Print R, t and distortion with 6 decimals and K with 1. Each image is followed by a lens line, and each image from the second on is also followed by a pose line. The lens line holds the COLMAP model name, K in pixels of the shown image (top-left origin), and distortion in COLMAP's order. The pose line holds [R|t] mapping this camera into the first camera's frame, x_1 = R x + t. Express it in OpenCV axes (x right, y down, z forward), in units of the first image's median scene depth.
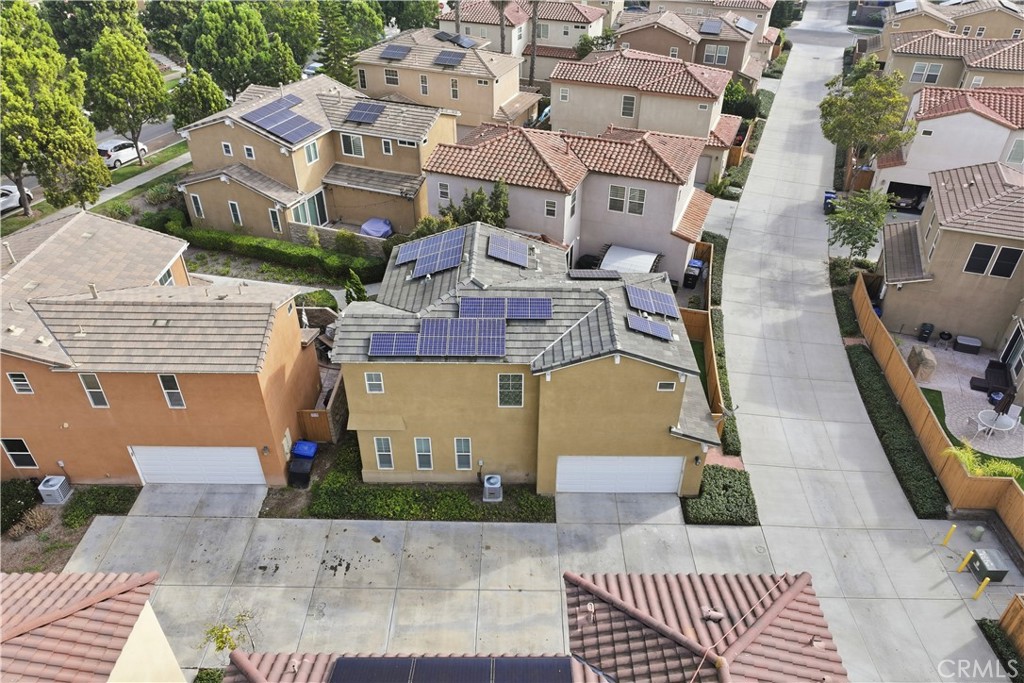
lens RADIAL K [[725.3, 0, 515.0], [0, 725.3, 372.3], [0, 0, 1]] dist [-0.005404, 0.025259]
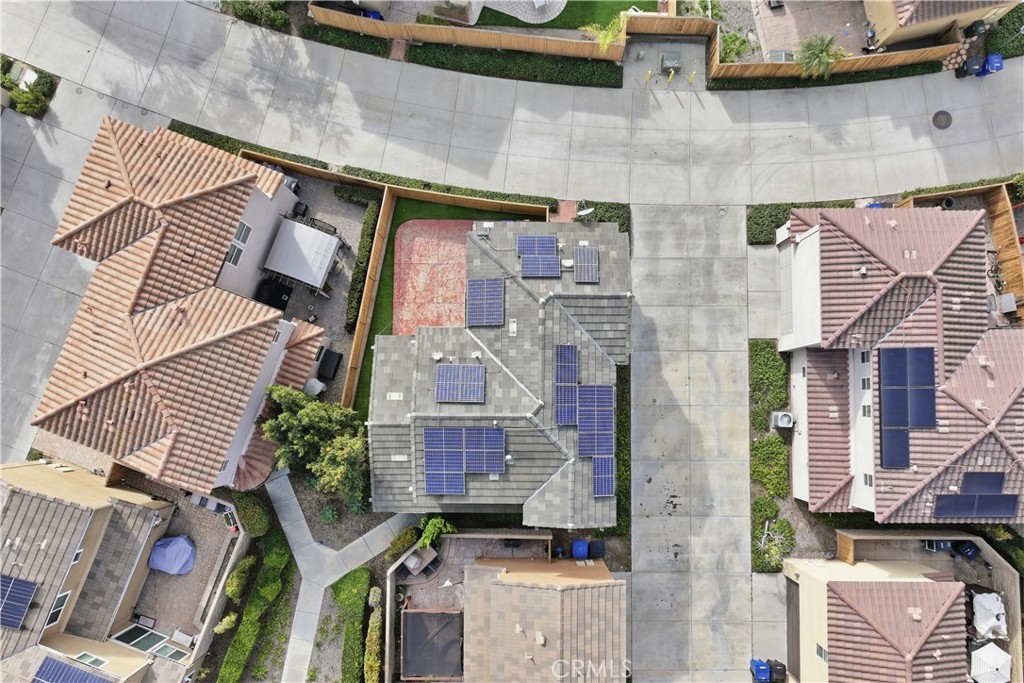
lens RADIAL K [[725.3, 0, 515.0], [0, 725.3, 372.3], [0, 0, 1]] dist [-0.005404, 0.025259]
pose [[-0.001252, -0.999192, 0.040162, -0.038391], [0.592285, 0.031619, 0.805108, -1.034384], [-0.805728, 0.024795, 0.591767, 0.371592]]
